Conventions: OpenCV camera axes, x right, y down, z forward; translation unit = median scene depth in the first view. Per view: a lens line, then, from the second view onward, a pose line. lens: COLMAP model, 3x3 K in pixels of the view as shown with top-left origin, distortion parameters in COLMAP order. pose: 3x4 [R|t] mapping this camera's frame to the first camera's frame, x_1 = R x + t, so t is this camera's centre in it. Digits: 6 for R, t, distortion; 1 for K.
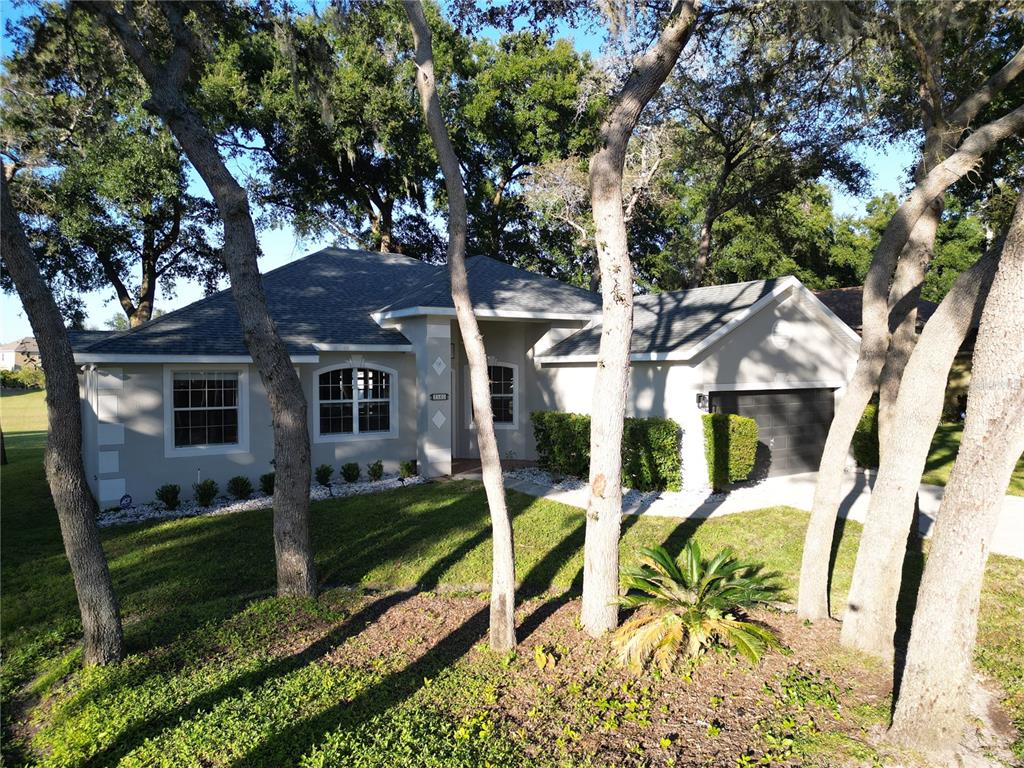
lens RADIAL K [[715.4, 0, 512.0], [0, 715.4, 384.0], [0, 0, 1]] dist [0.081153, -0.086507]
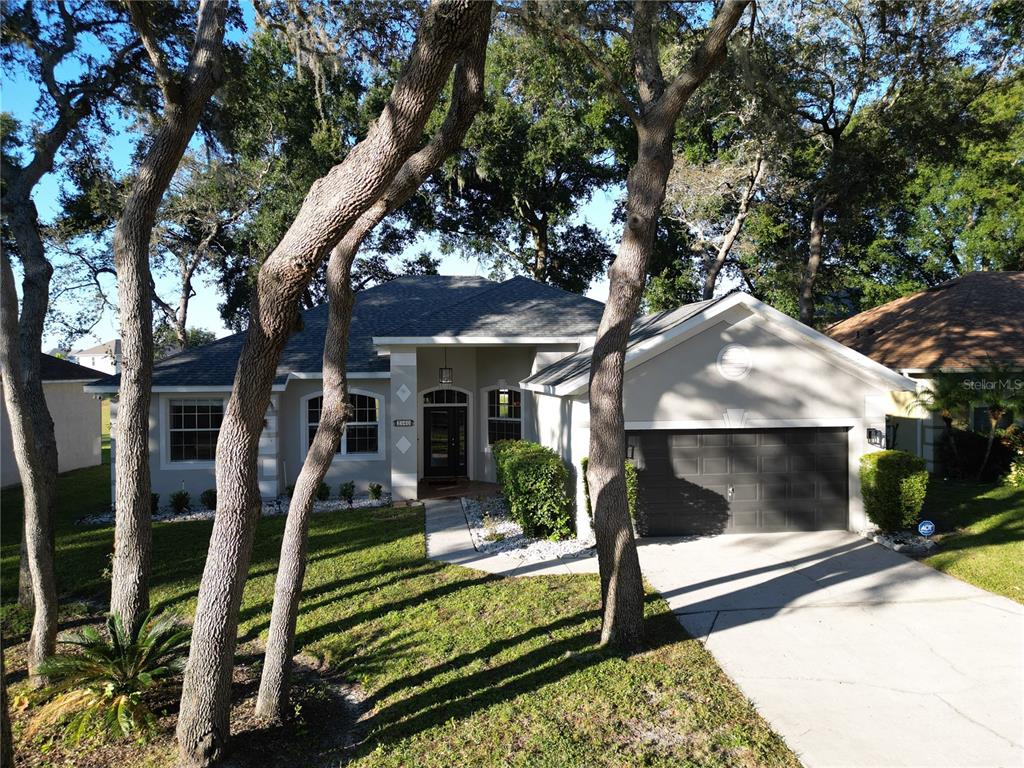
lens RADIAL K [[715.4, 0, 512.0], [0, 715.4, 384.0], [0, 0, 1]] dist [0.081153, -0.086507]
pose [[0.896249, 0.009925, -0.443441, 0.513408], [-0.008328, 0.999950, 0.005548, -0.047171], [0.443474, -0.001280, 0.896286, 0.148300]]
